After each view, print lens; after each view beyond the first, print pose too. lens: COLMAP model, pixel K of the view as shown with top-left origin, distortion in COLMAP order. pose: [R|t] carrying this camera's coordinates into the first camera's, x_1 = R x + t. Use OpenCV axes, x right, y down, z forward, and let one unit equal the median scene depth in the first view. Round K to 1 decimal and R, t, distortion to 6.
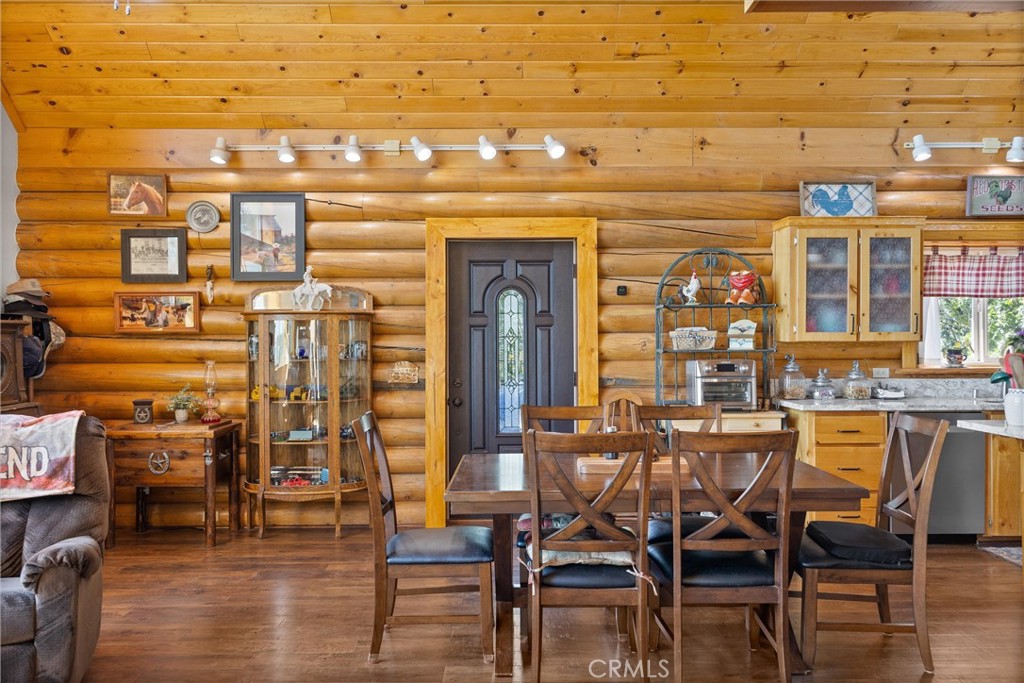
lens RADIAL K [[795.8, 0, 524.4], [0, 795.8, 340.1], [0, 0, 1]] dist [0.005002, 0.004759]
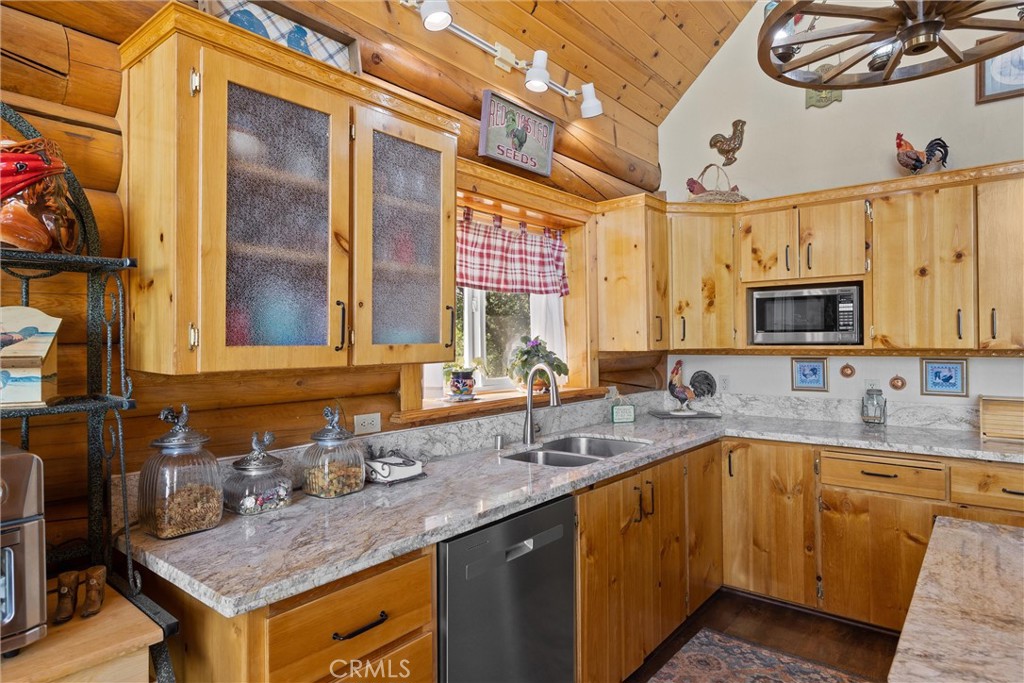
lens RADIAL K [[583.6, 0, 510.0], [0, 583.6, 337.3], [0, 0, 1]] dist [0.001458, 0.001692]
pose [[0.641767, 0.002886, 0.766894, 0.222699], [0.004631, 0.999960, -0.007639, -0.010724], [-0.766885, 0.008454, 0.641728, 0.696847]]
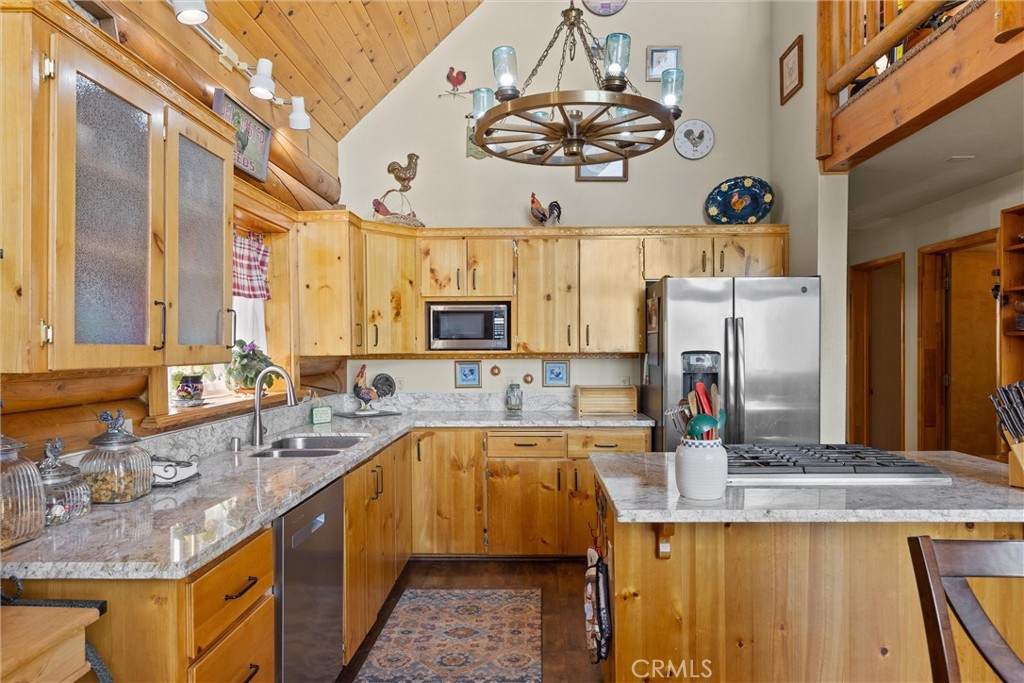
lens RADIAL K [[635.8, 0, 517.0], [0, 635.8, 357.6], [0, 0, 1]] dist [-0.002879, -0.001764]
pose [[0.035903, -0.011949, 0.999284, 0.079074], [0.002006, 0.999927, 0.011884, -0.006379], [-0.999353, 0.001577, 0.035925, 0.755771]]
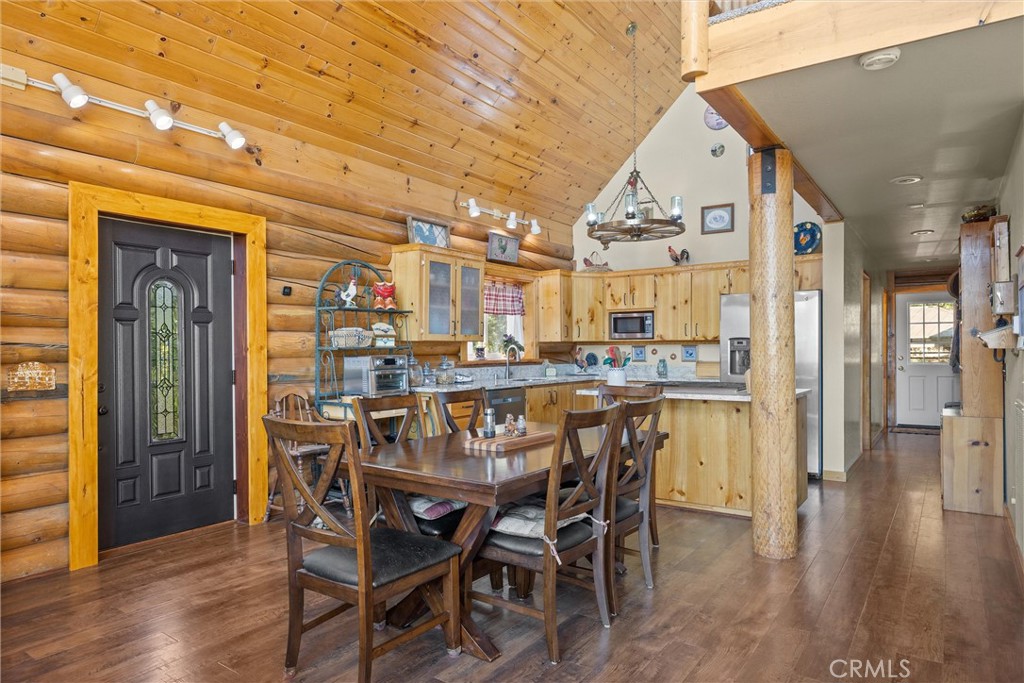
lens RADIAL K [[615.1, 0, 506.7], [0, 615.1, 351.2], [0, 0, 1]] dist [-0.001010, -0.001805]
pose [[0.594975, -0.002578, 0.803740, -0.357254], [0.000594, 0.999996, 0.002768, 0.015039], [-0.803744, -0.001169, 0.594974, 0.285741]]
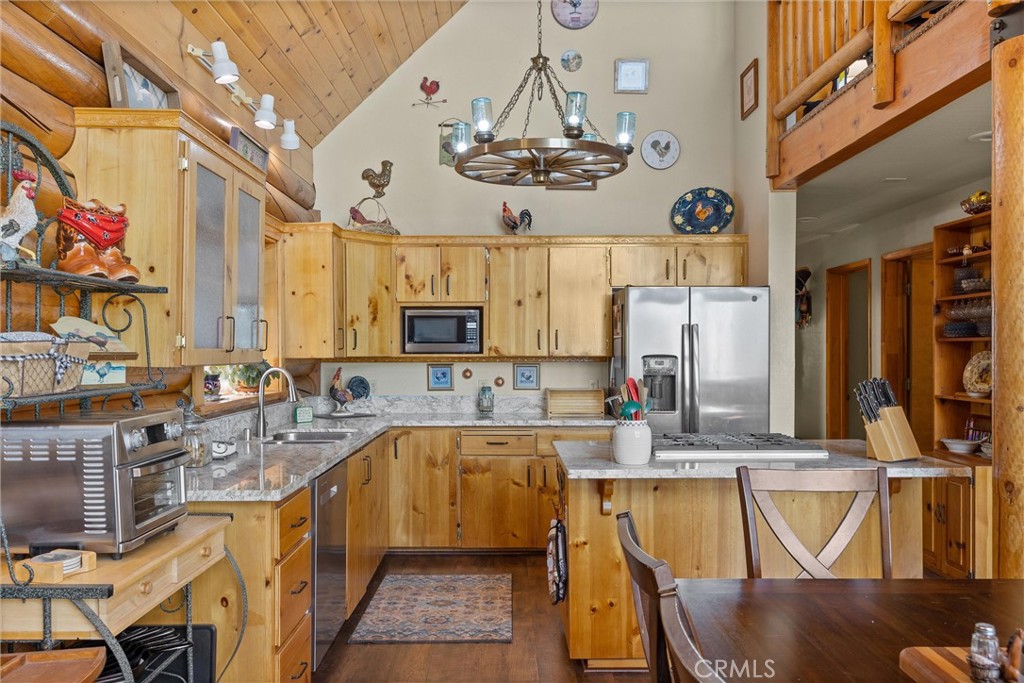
lens RADIAL K [[795.8, 0, 500.6], [0, 795.8, 356.7], [0, 0, 1]] dist [0.005002, 0.004759]
pose [[0.011977, -0.003354, 0.999923, -0.145558], [-0.000770, 0.999994, 0.003364, -0.005872], [-0.999928, -0.000810, 0.011974, 0.756673]]
